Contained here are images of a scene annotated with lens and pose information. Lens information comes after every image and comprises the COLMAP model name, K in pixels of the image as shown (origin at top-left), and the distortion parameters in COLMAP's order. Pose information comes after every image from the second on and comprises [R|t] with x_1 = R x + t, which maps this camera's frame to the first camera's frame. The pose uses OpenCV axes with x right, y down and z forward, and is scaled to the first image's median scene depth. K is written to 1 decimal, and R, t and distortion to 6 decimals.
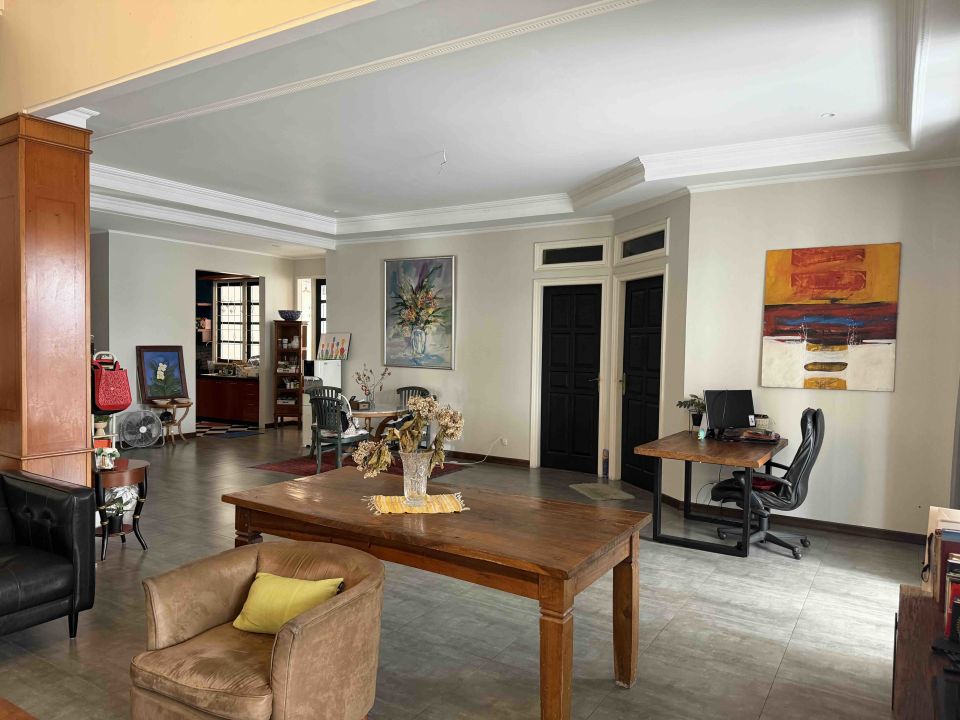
lens RADIAL K [[676.5, 0, 480.0], [0, 676.5, 360.0], [0, 0, 1]] dist [0.025602, -0.004167]
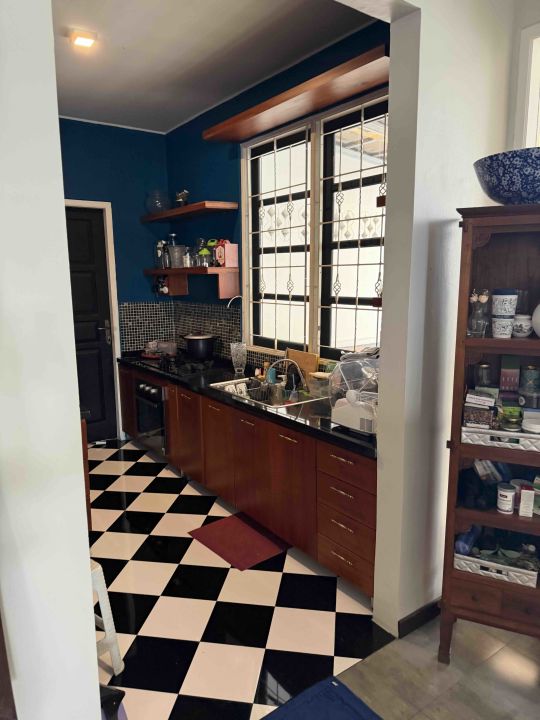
lens RADIAL K [[507.4, 0, 270.0], [0, 507.4, 360.0], [0, 0, 1]] dist [0.025602, -0.004167]
pose [[0.922146, 0.041864, -0.384570, -0.256260], [0.005987, 0.992463, 0.122395, -0.026791], [0.386796, -0.115168, 0.914946, 0.717320]]
